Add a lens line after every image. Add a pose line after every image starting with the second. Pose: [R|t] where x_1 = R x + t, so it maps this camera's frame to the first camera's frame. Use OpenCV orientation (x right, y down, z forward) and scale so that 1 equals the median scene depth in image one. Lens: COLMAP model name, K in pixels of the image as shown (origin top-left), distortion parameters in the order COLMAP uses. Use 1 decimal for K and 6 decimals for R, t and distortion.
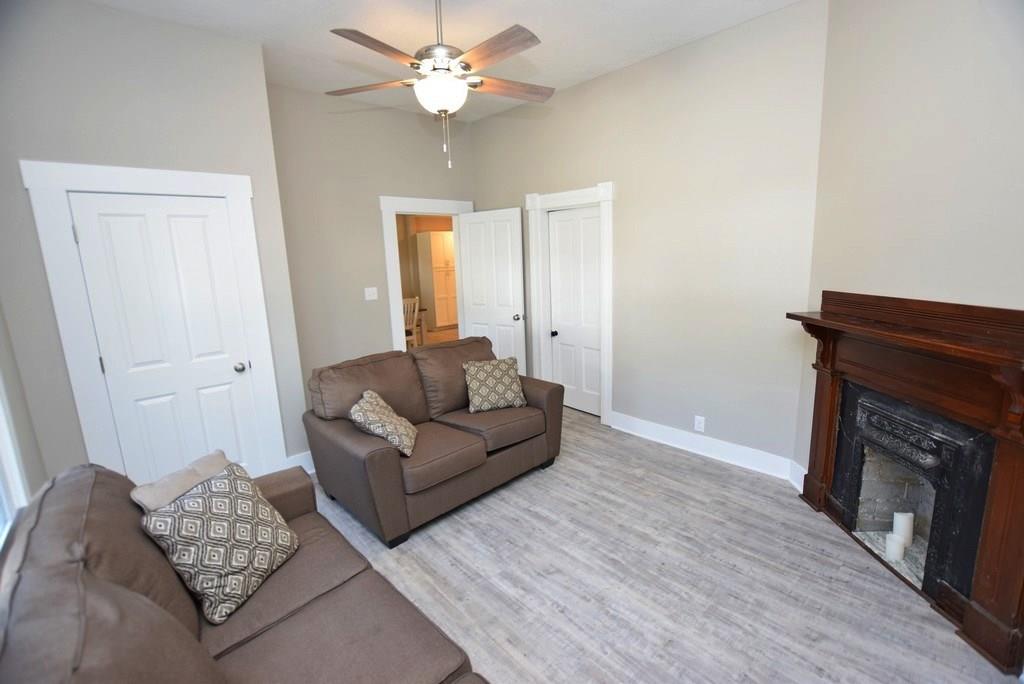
lens RADIAL K [[451.5, 0, 514.2], [0, 451.5, 340.7], [0, 0, 1]] dist [-0.028914, 0.001035]
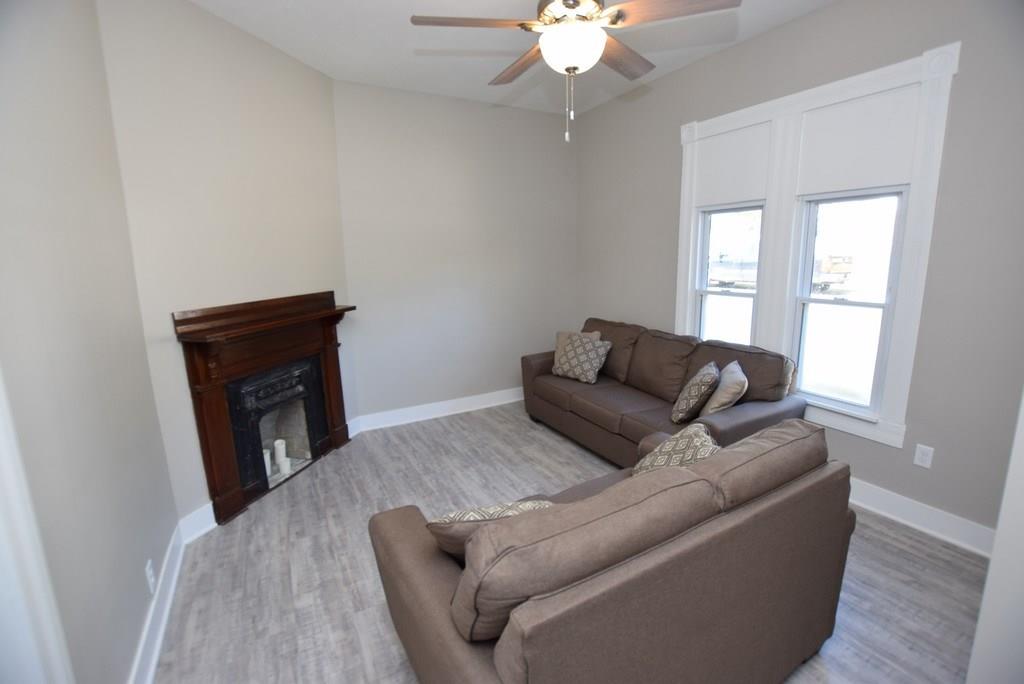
lens RADIAL K [[451.5, 0, 514.9], [0, 451.5, 343.3], [0, 0, 1]] dist [-0.028914, 0.001035]
pose [[-0.970649, 0.018751, 0.239768, -0.251530], [0.103604, 0.932308, 0.346507, -0.351043], [-0.217041, 0.361178, -0.906887, 1.998192]]
